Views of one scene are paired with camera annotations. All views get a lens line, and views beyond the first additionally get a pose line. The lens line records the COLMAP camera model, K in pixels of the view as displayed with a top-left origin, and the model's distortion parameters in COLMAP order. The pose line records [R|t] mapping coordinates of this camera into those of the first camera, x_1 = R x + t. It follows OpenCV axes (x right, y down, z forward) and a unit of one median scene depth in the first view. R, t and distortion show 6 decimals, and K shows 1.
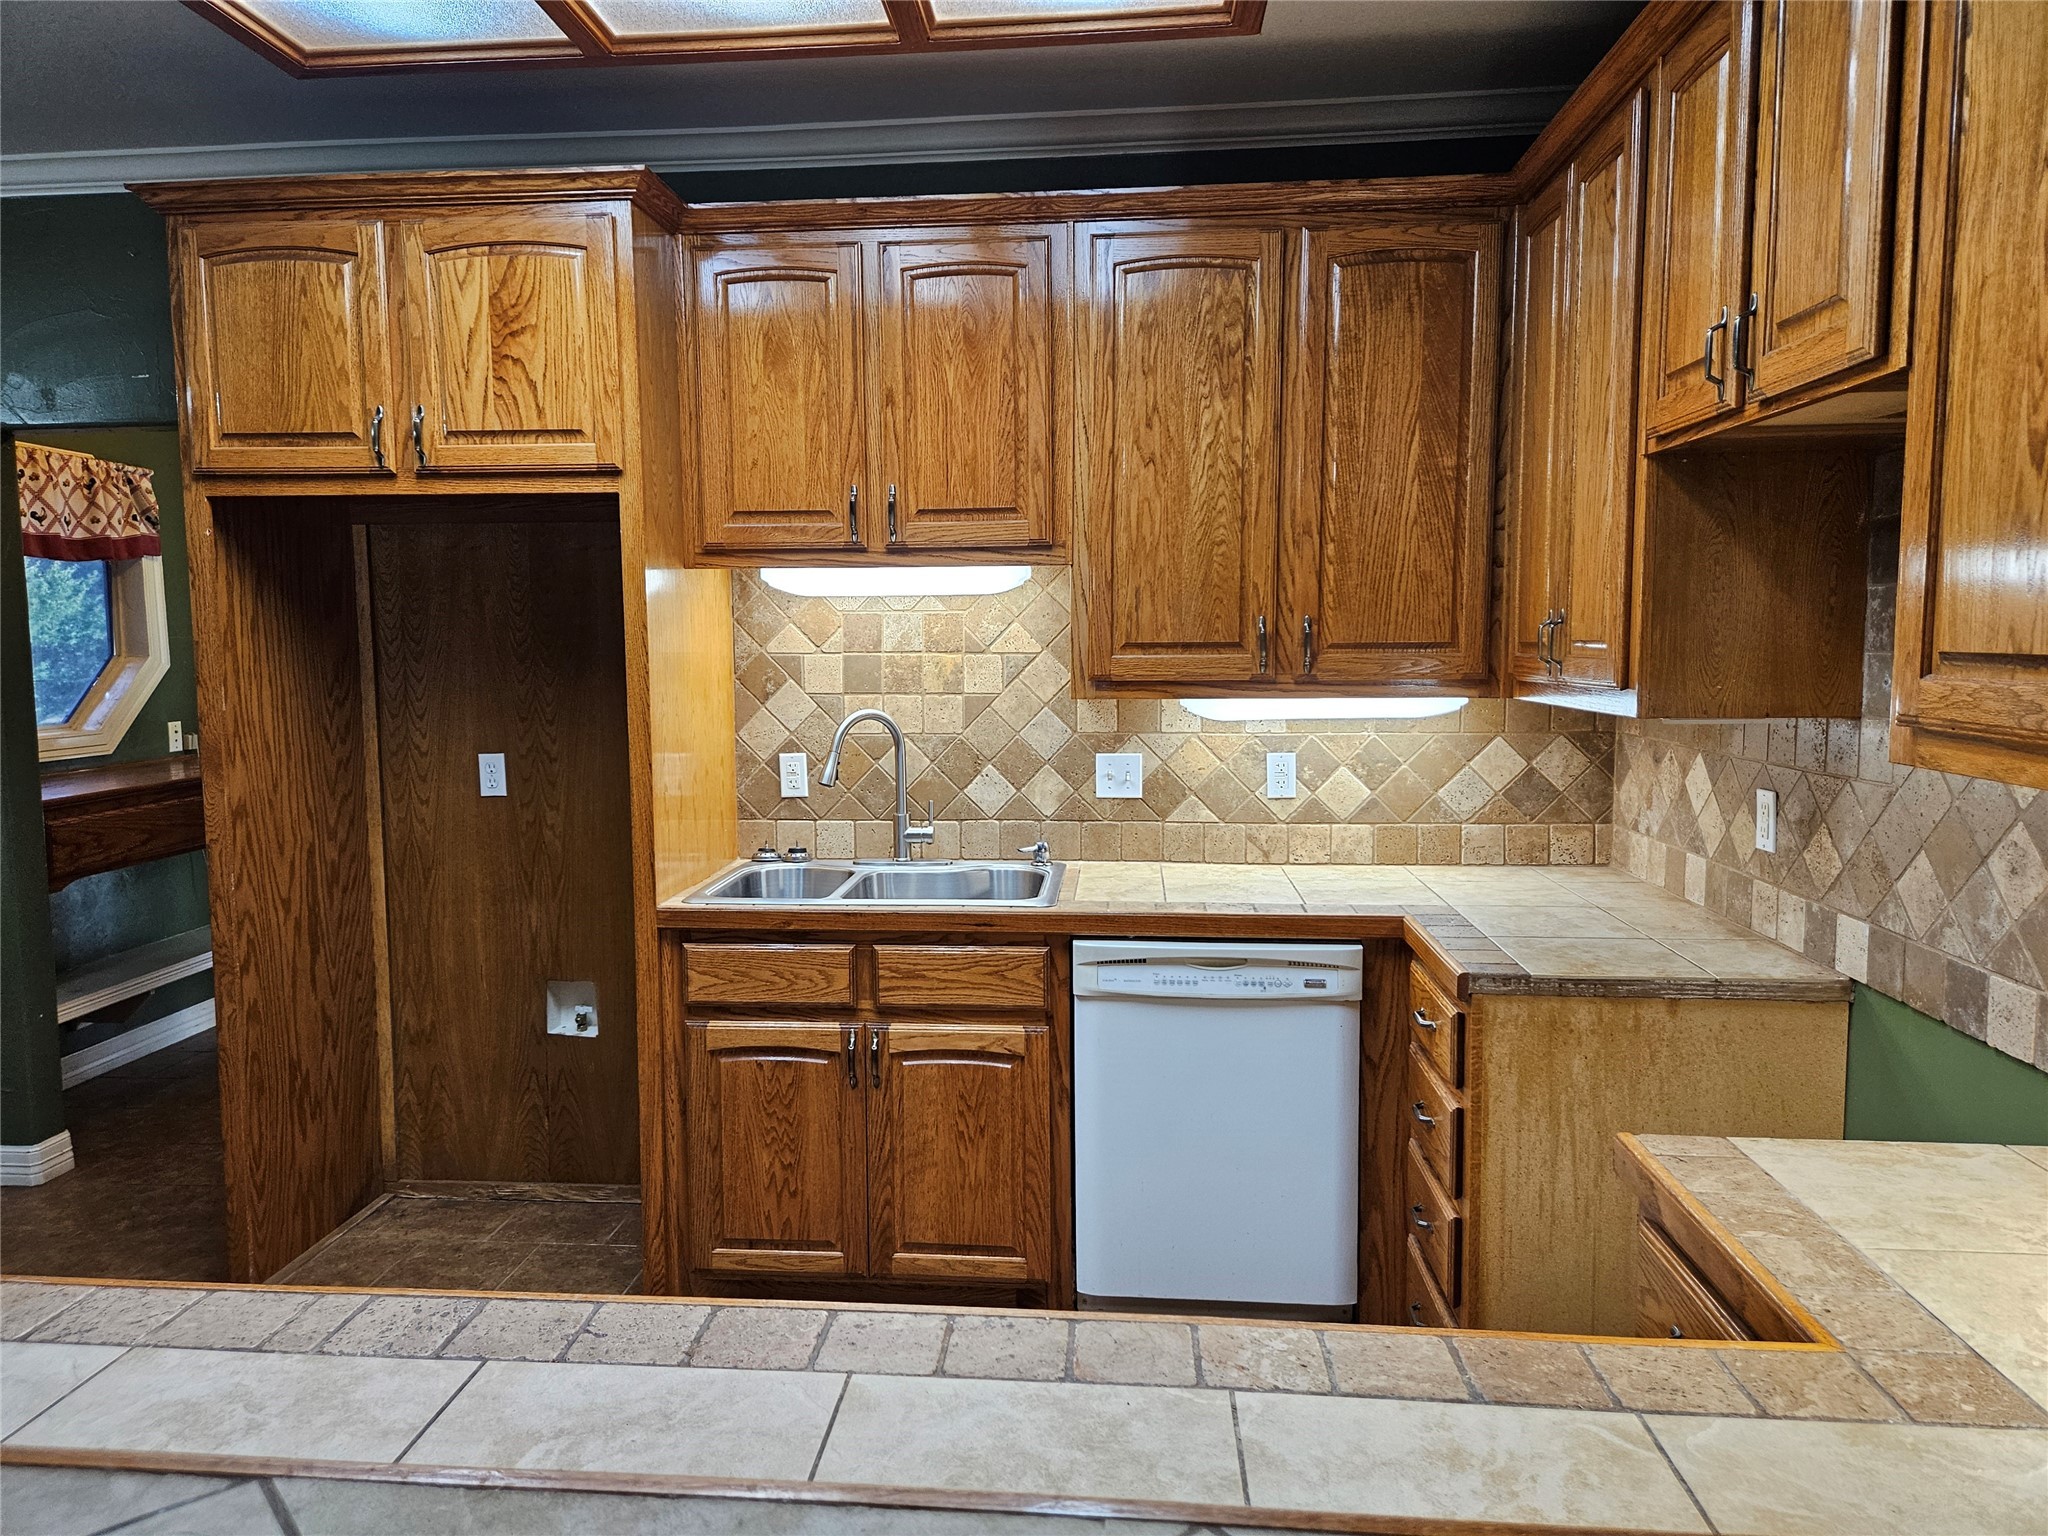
lens RADIAL K [[1365.2, 0, 997.1], [0, 1365.2, 762.2], [0, 0, 1]] dist [0.077150, -0.066865]
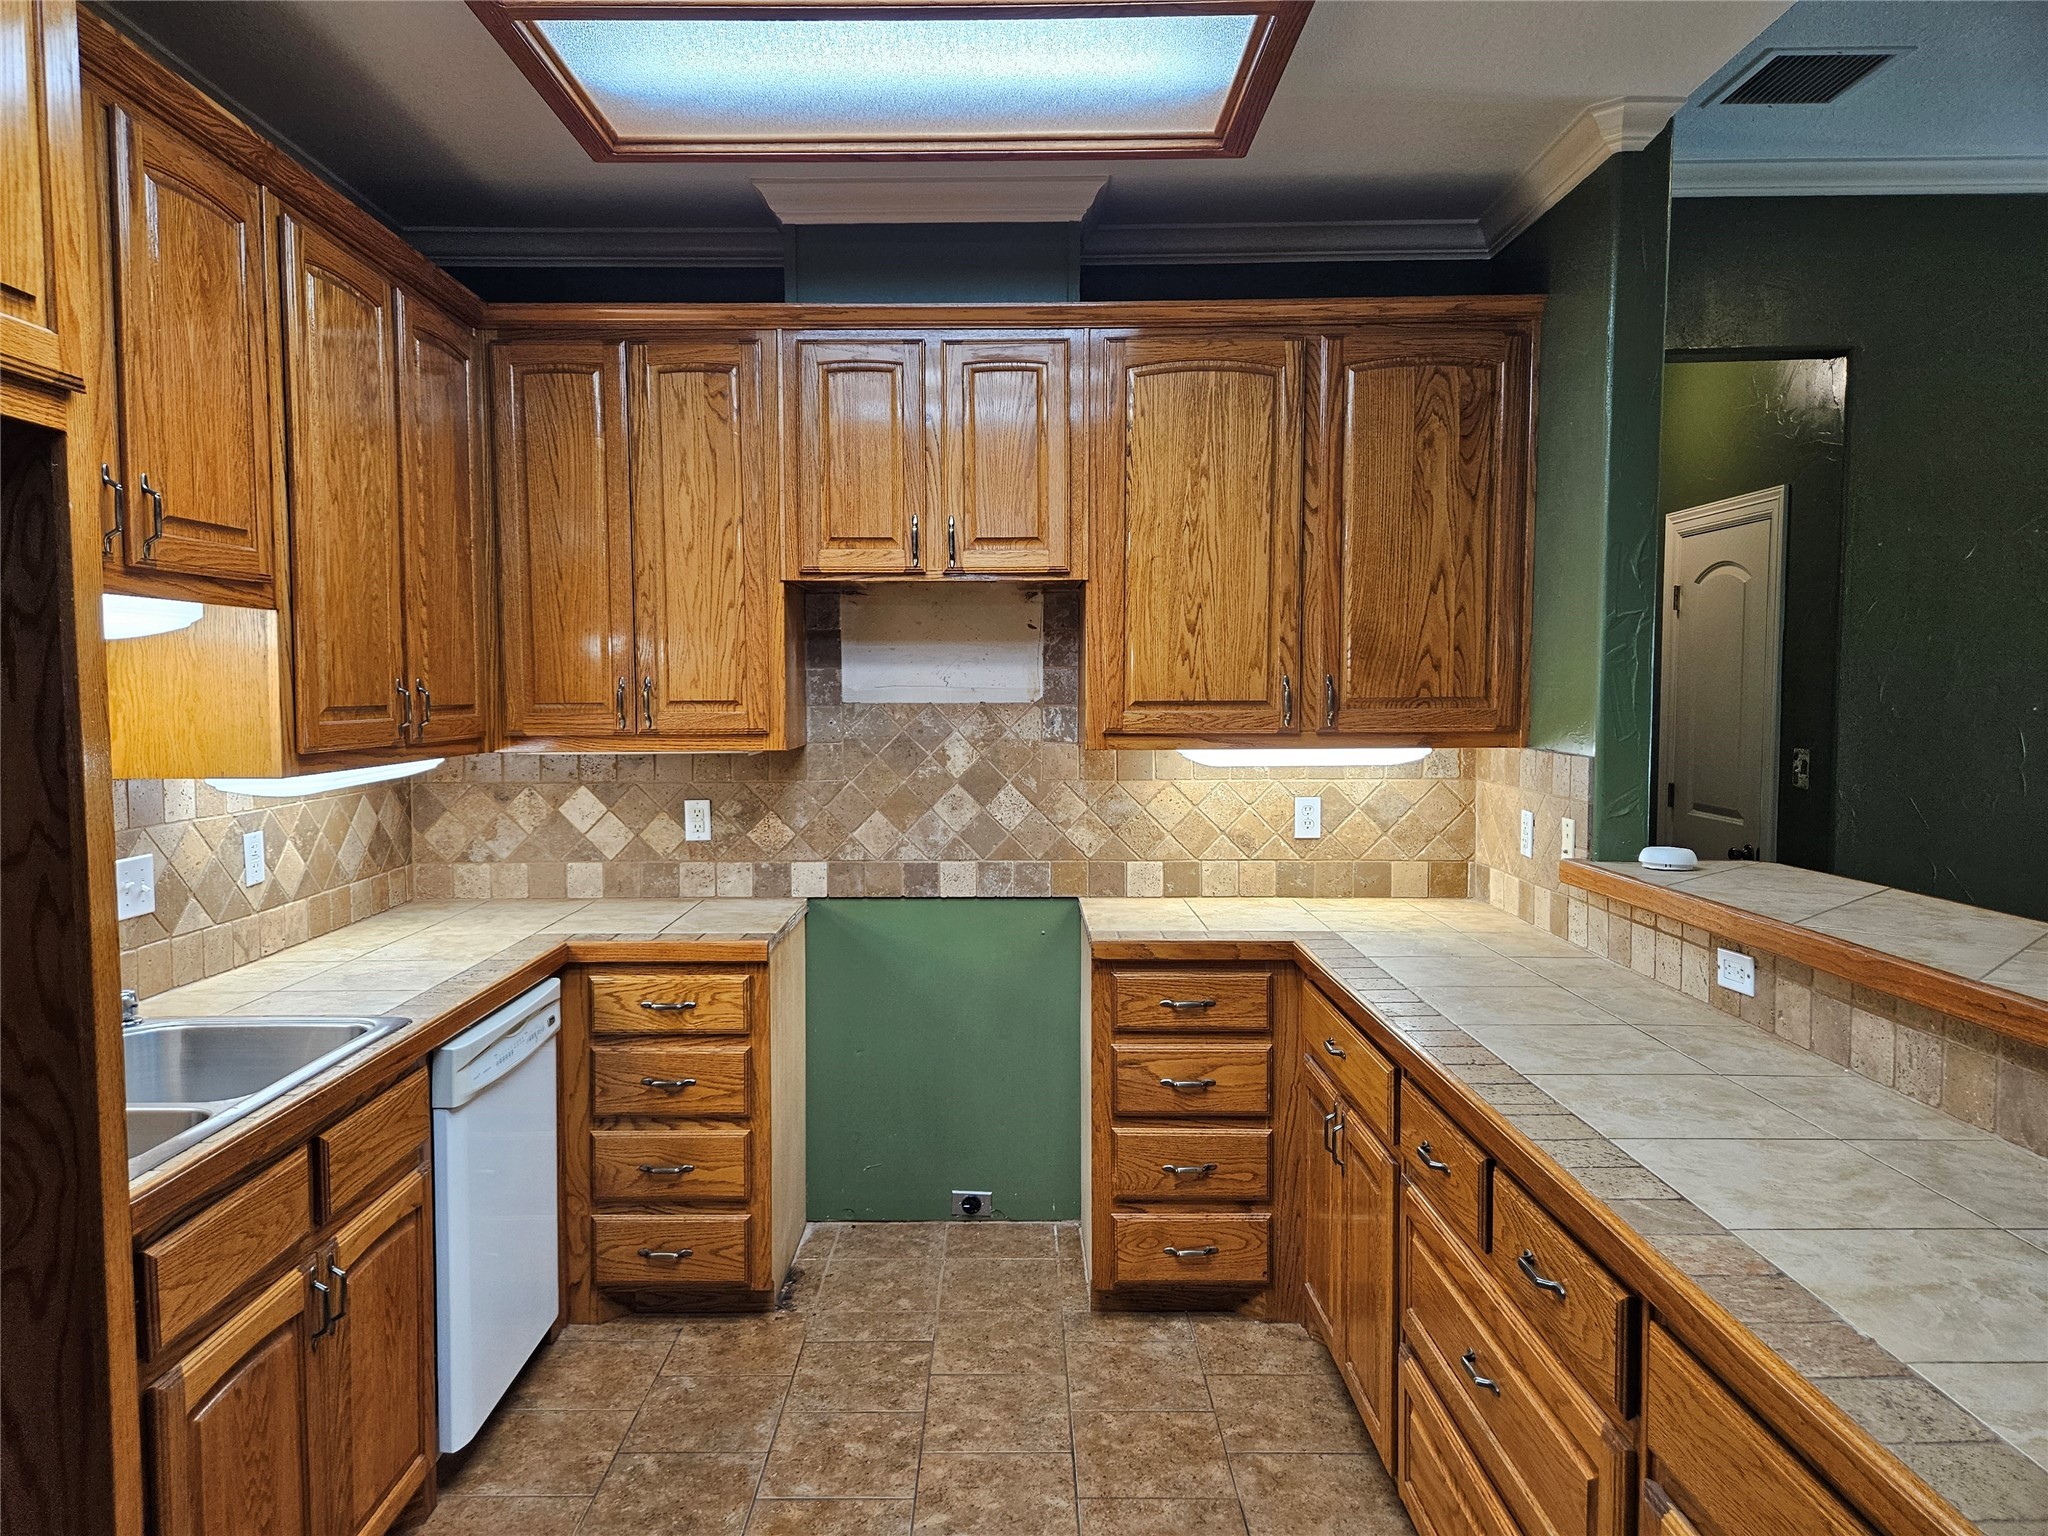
lens RADIAL K [[1365.2, 0, 990.7], [0, 1365.2, 760.4], [0, 0, 1]] dist [0.077150, -0.066865]
pose [[-0.080823, -0.048915, 0.995527, -0.805603], [0.098576, 0.993506, 0.056819, -0.064248], [-0.991842, 0.102727, -0.075476, 0.676208]]
